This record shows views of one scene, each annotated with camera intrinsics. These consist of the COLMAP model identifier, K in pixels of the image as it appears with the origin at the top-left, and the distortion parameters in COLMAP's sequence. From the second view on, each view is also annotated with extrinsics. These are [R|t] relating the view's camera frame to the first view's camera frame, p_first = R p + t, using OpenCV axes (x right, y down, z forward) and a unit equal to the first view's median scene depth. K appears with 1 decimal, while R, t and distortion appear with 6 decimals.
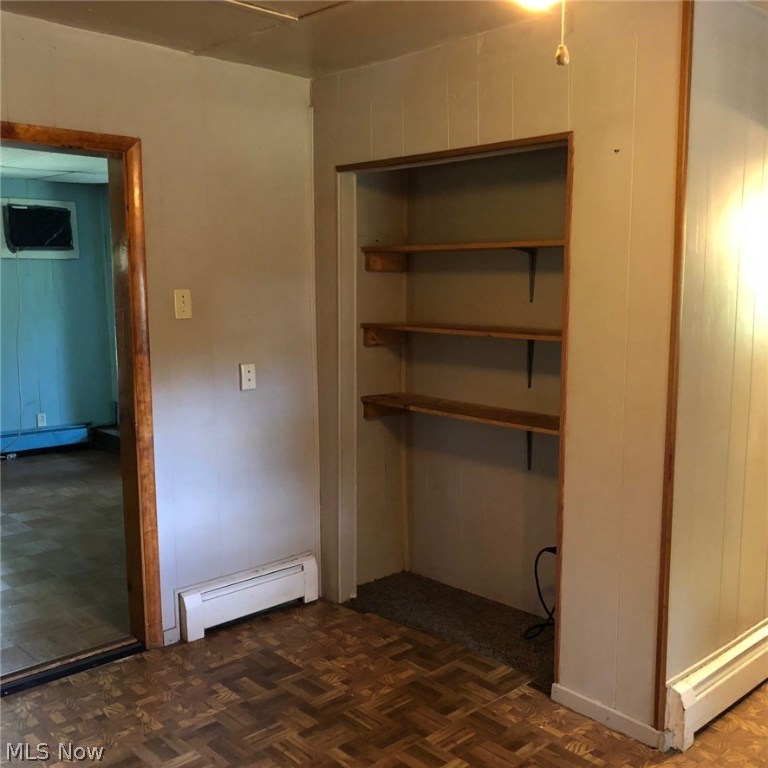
lens RADIAL K [[827.1, 0, 384.0], [0, 827.1, 384.0], [0, 0, 1]] dist [0.007066, 0.032117]
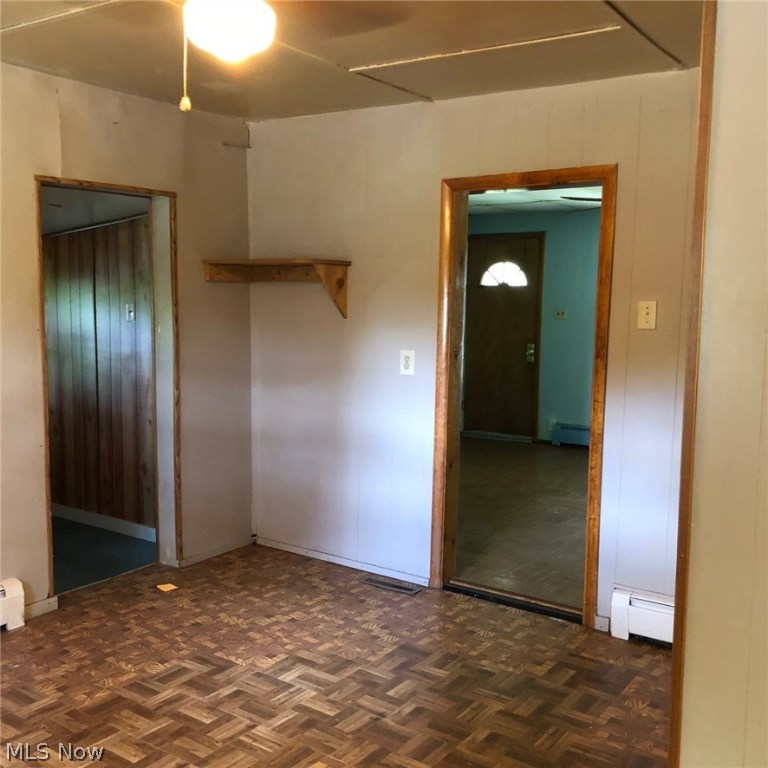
lens RADIAL K [[827.1, 0, 384.0], [0, 827.1, 384.0], [0, 0, 1]] dist [0.007066, 0.032117]
pose [[0.218928, 0.105518, -0.970019, 0.764596], [-0.129601, 0.988472, 0.078275, -0.055009], [0.967096, 0.108579, 0.230079, 0.493613]]
